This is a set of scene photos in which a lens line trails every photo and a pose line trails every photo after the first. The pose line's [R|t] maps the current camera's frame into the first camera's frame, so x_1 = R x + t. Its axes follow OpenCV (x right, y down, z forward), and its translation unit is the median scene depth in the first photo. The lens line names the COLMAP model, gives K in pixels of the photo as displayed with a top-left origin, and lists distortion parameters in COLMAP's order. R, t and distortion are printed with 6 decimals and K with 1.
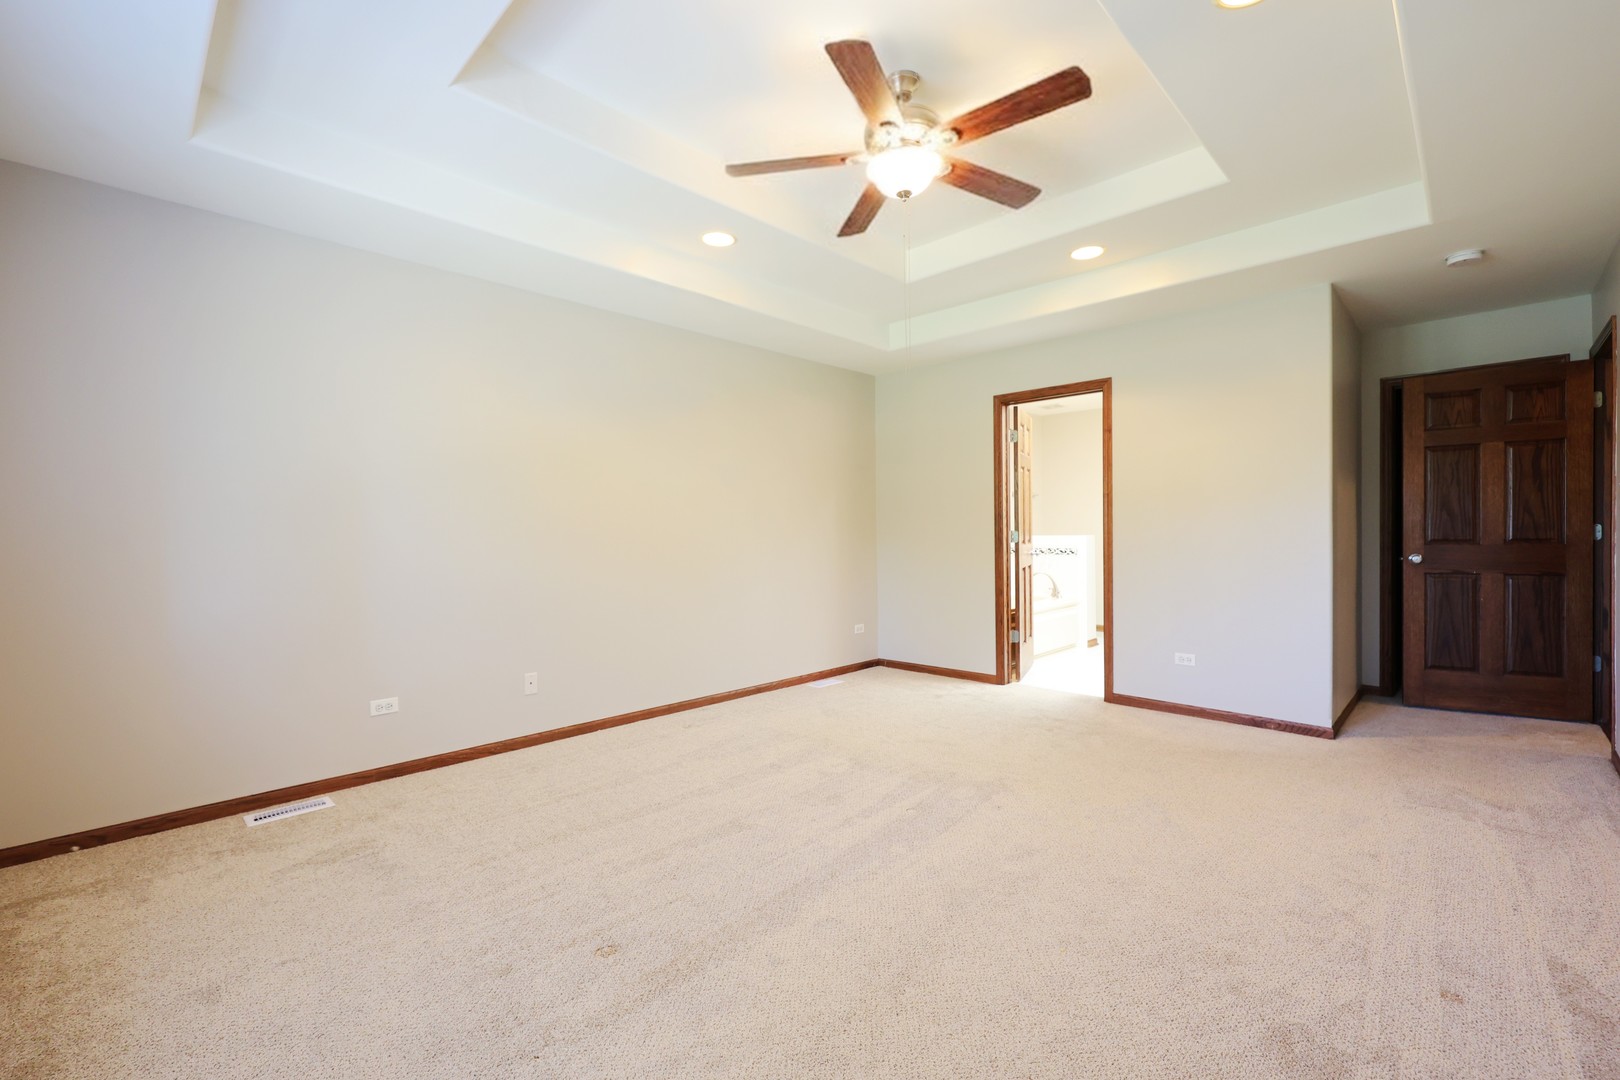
lens RADIAL K [[680.8, 0, 810.6], [0, 680.8, 533.7], [0, 0, 1]] dist [-0.000637, 0.000938]
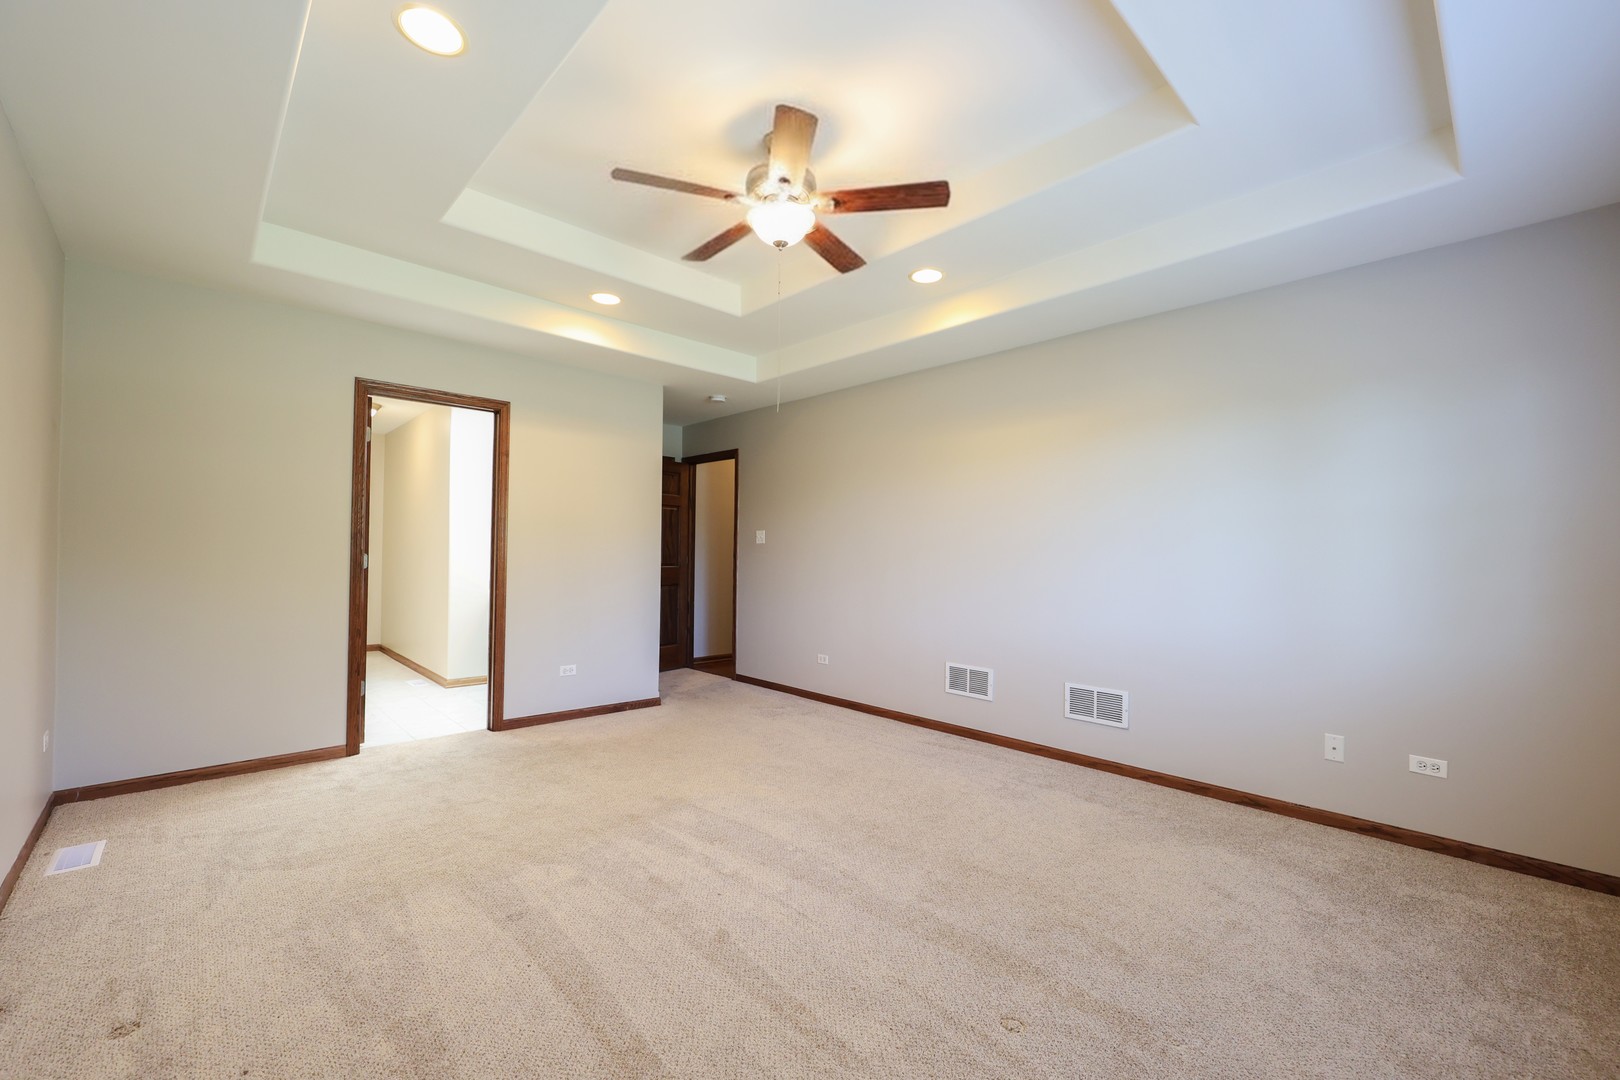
lens RADIAL K [[661.2, 0, 808.2], [0, 661.2, 551.4], [0, 0, 1]] dist [-0.002274, 0.000681]
pose [[0.062766, 0.014128, 0.997928, -0.496881], [-0.016320, 0.999781, -0.013127, -0.005449], [-0.997895, -0.015462, 0.062982, 0.501927]]
